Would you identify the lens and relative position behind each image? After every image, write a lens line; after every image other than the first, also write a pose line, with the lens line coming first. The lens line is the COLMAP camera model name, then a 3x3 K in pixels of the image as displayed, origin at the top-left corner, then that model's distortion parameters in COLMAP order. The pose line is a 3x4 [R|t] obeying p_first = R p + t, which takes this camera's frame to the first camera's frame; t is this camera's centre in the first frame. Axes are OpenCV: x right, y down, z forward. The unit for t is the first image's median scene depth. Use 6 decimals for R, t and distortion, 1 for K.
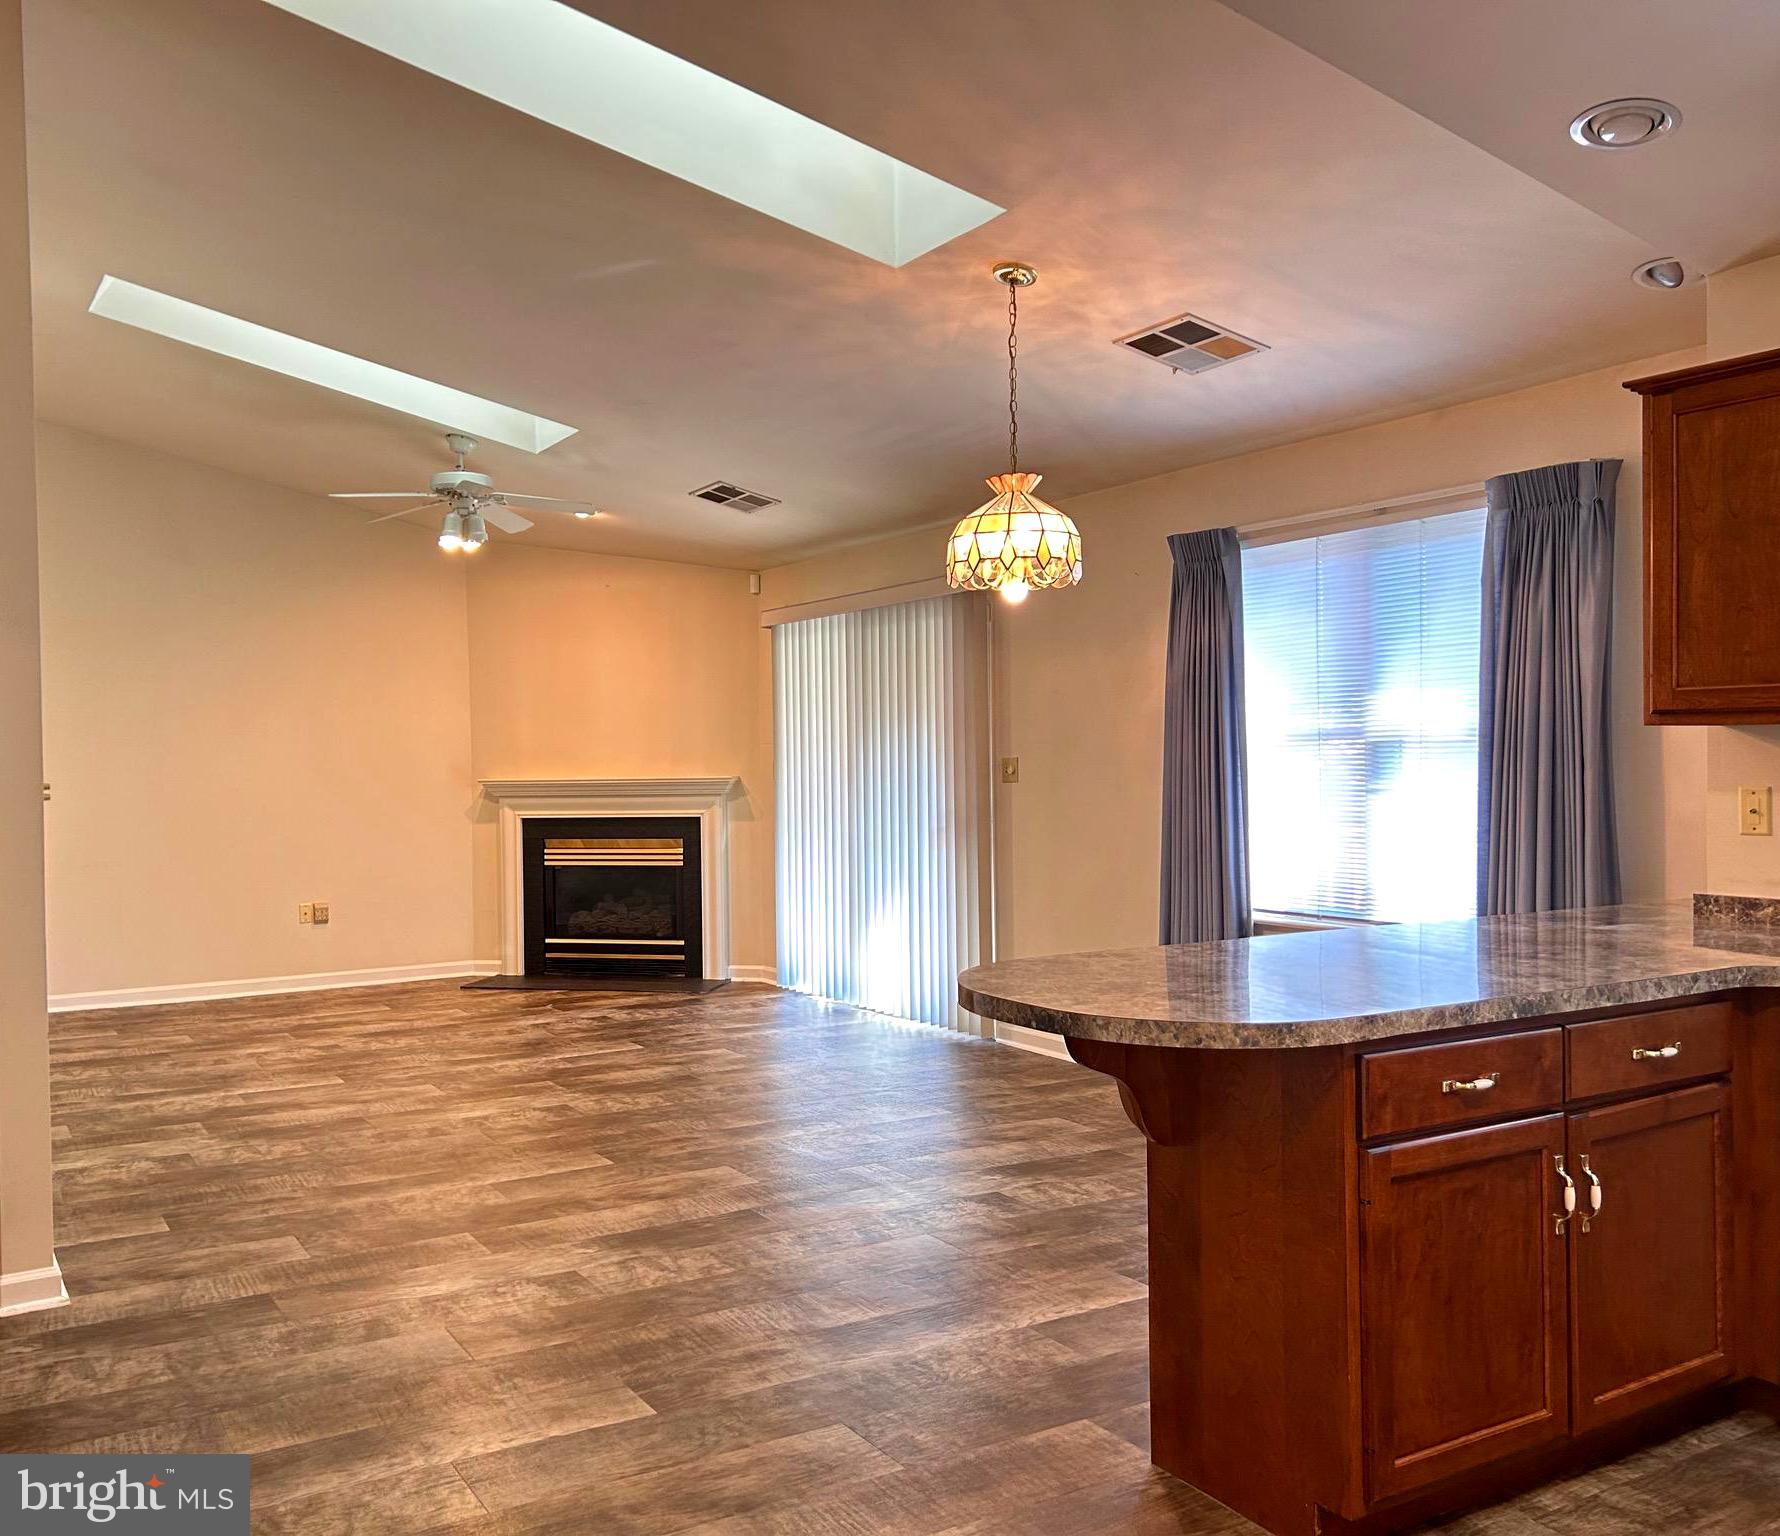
lens RADIAL K [[1502.6, 0, 783.1], [0, 1502.6, 772.8], [0, 0, 1]] dist [0.085358, -0.004081]
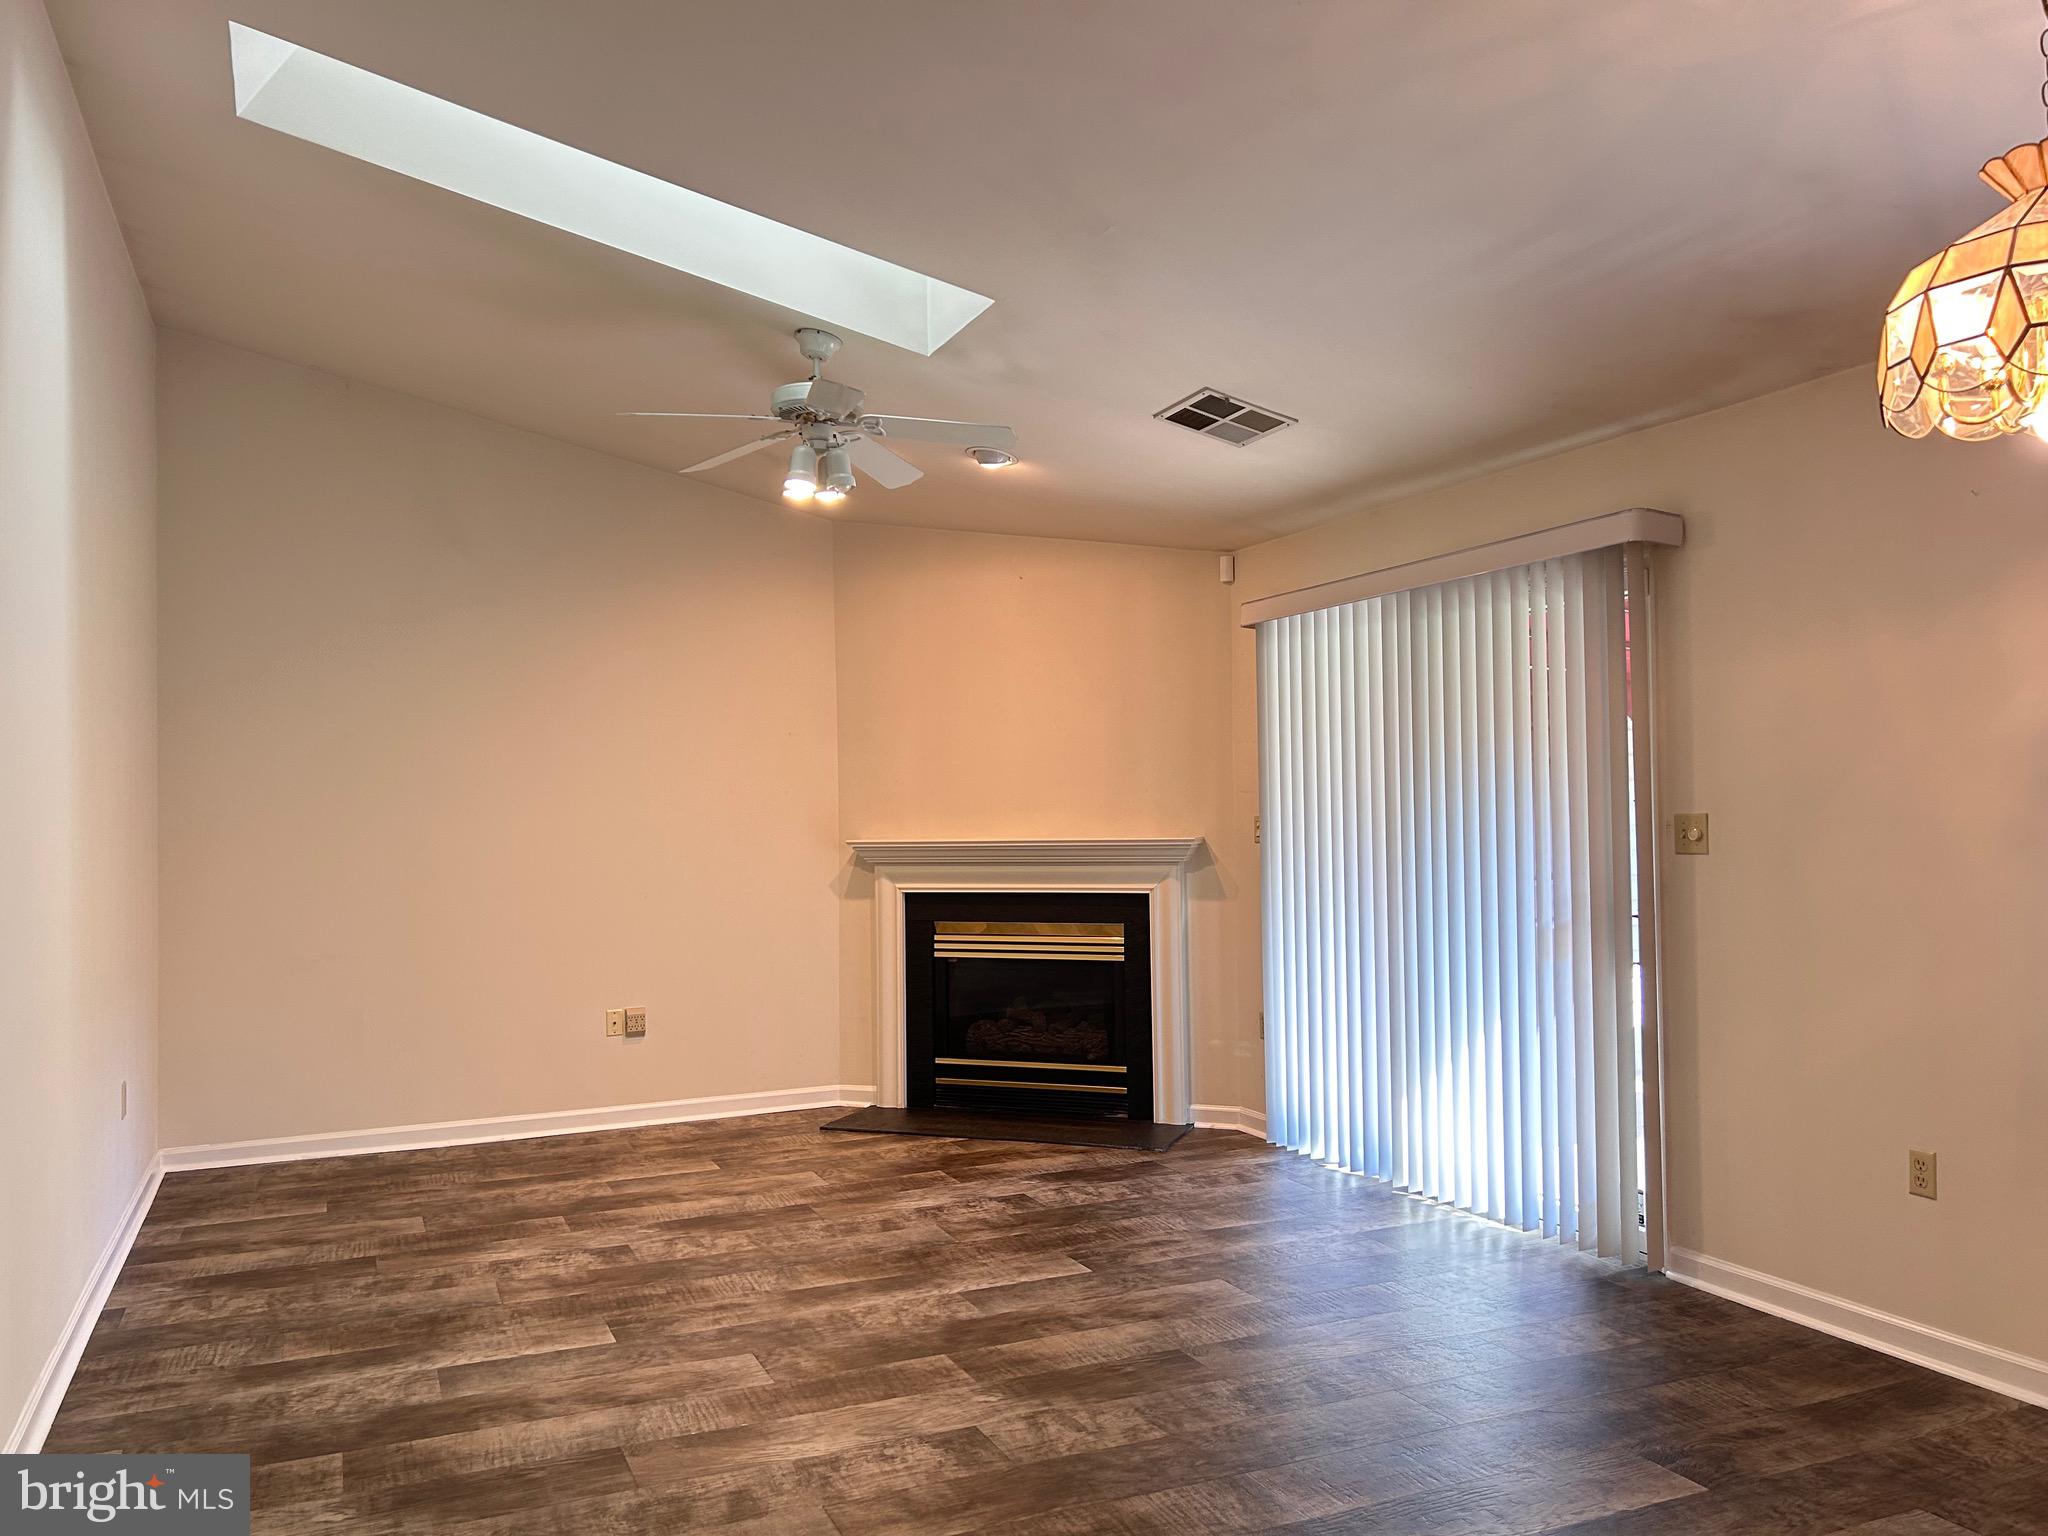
lens RADIAL K [[1515.4, 0, 1034.9], [0, 1515.4, 784.3], [0, 0, 1]] dist [0.058713, -0.070042]
pose [[0.996121, -0.000023, -0.087991, -0.051264], [-0.002365, 0.999632, -0.027030, -0.003750], [0.087959, 0.027133, 0.995754, 0.306237]]
